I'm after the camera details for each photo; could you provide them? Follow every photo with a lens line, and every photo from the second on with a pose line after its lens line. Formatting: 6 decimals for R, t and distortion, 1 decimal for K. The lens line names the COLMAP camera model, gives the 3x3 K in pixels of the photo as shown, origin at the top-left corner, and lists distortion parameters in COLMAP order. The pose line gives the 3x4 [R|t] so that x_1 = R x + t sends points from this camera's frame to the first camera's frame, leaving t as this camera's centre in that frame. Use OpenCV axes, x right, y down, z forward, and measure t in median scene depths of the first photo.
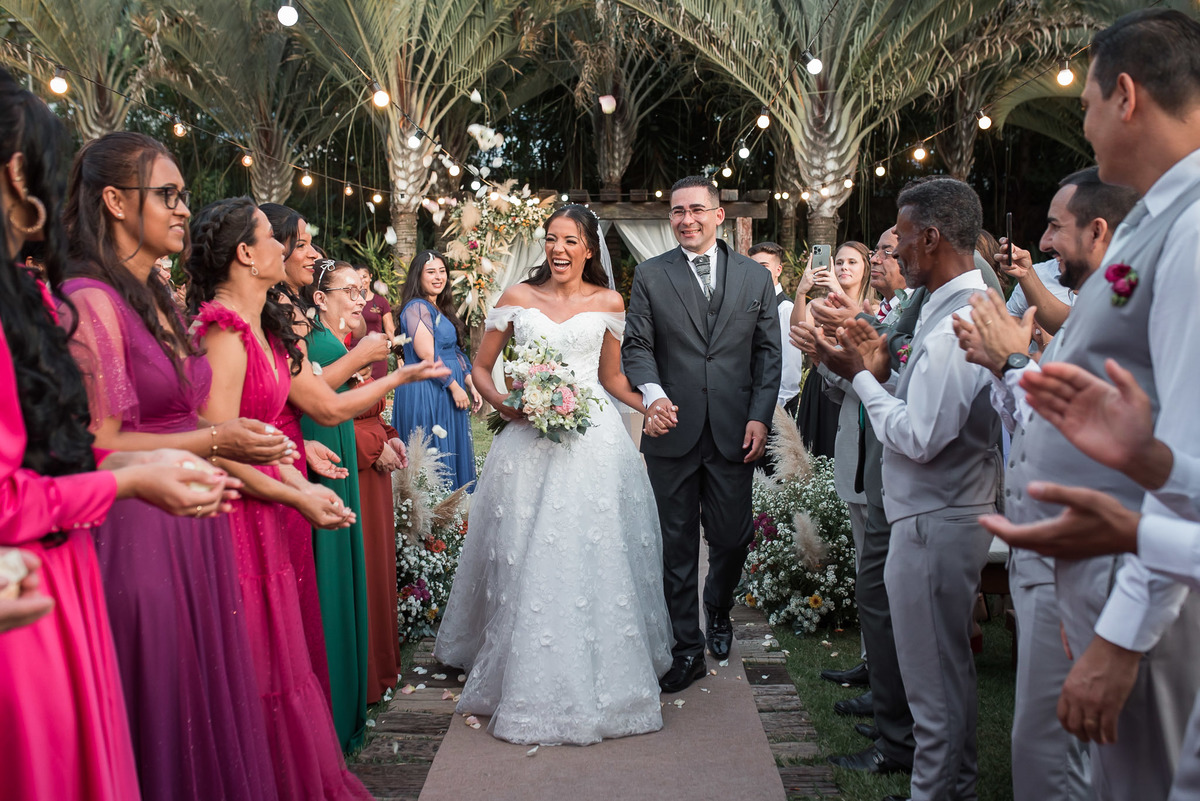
lens RADIAL K [[1236.5, 0, 600.0], [0, 1236.5, 400.5], [0, 0, 1]] dist [-0.042985, 0.034411]
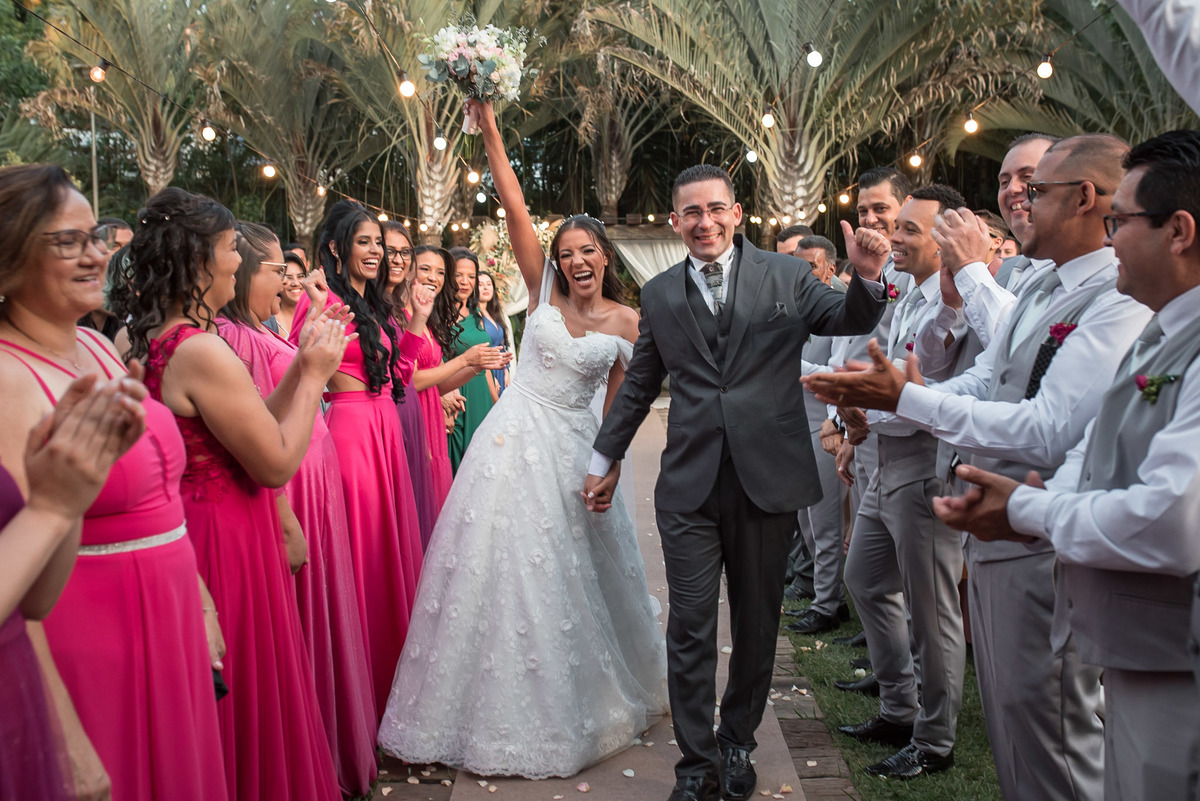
lens RADIAL K [[1267.0, 0, 588.5], [0, 1267.0, 366.5], [0, 0, 1]] dist [-0.065425, 0.107693]
pose [[0.999981, -0.005564, -0.002490, -0.008905], [0.005466, 0.999278, -0.037599, 0.015988], [0.002697, 0.037585, 0.999290, -0.177018]]
